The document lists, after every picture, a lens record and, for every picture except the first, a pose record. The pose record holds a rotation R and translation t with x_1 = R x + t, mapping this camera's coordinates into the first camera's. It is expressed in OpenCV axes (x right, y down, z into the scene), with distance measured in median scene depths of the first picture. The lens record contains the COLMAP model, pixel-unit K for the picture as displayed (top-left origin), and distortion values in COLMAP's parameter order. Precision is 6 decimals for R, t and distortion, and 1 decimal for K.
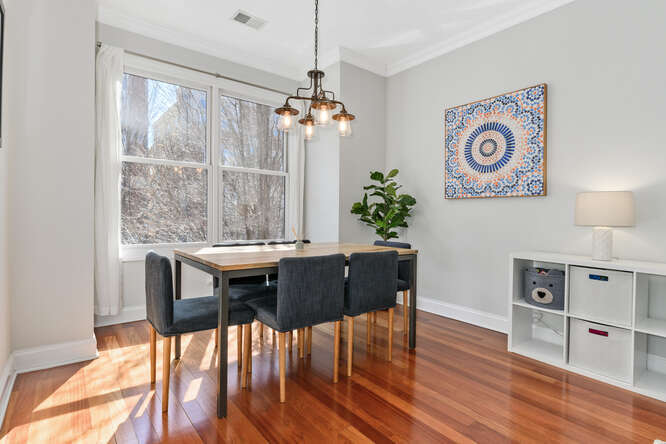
lens RADIAL K [[318.8, 0, 352.3], [0, 318.8, 223.3], [0, 0, 1]] dist [0.000345, 0.000135]
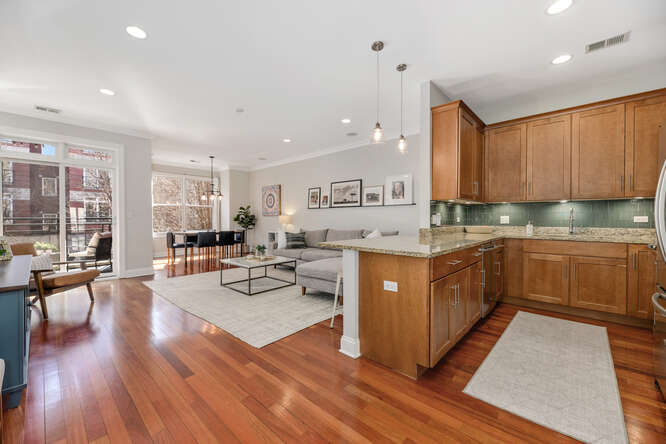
lens RADIAL K [[282.5, 0, 352.7], [0, 282.5, 221.7], [0, 0, 1]] dist [-0.002731, -0.000432]
pose [[0.992955, -0.015967, 0.117411, 0.966443], [0.018563, 0.999606, -0.021055, 0.062291], [-0.117028, 0.023086, 0.992860, -2.117980]]
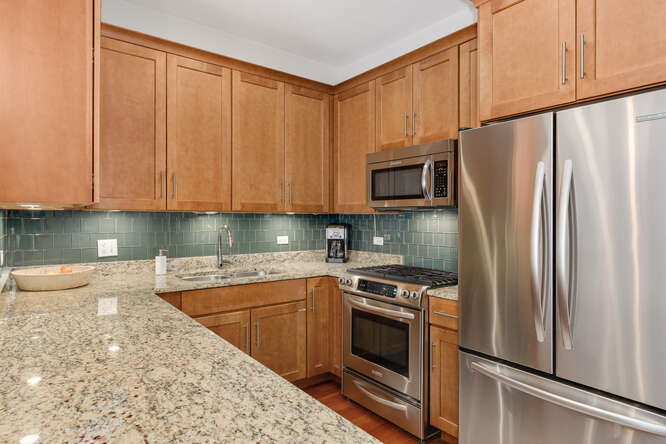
lens RADIAL K [[381.0, 0, 308.1], [0, 381.0, 218.6], [0, 0, 1]] dist [-0.002063, -0.000157]
pose [[0.094647, -0.016177, 0.995379, 1.094053], [0.027590, 0.999527, 0.013621, -0.037516], [-0.995128, 0.026173, 0.095049, -1.251277]]
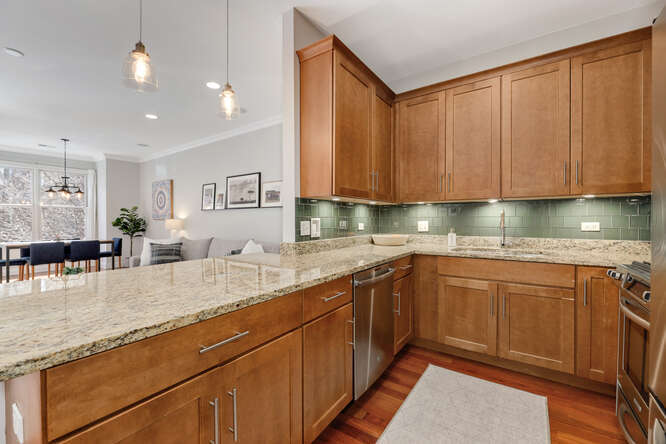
lens RADIAL K [[282.7, 0, 361.3], [0, 282.7, 222.8], [0, 0, 1]] dist [-0.002182, -0.000381]
pose [[0.965522, -0.020319, 0.259526, 1.452020], [0.026385, 0.999453, -0.019914, 0.036648], [-0.258979, 0.026075, 0.965531, -1.702569]]
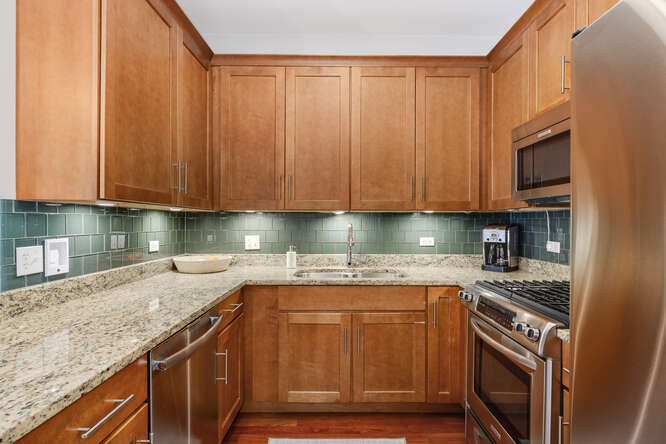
lens RADIAL K [[318.8, 0, 352.3], [0, 318.8, 223.3], [0, 0, 1]] dist [0.000345, 0.000135]
pose [[0.663333, -0.016415, 0.748145, 1.473261], [0.031359, 0.999491, -0.005874, -0.007745], [-0.747667, 0.027358, 0.663510, -1.525400]]
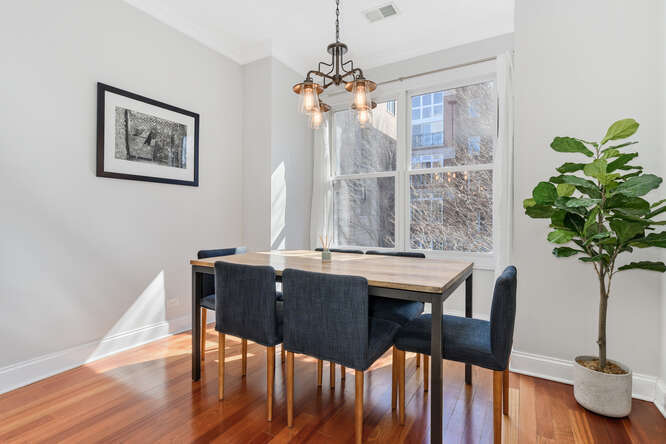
lens RADIAL K [[333.7, 0, 332.1], [0, 333.7, 211.2], [0, 0, 1]] dist [0.003098, 0.000209]
pose [[0.327867, -0.032102, -0.944178, 0.551356], [-0.032418, 0.998452, -0.045205, -0.005878], [0.944168, 0.045429, 0.326318, 0.578790]]
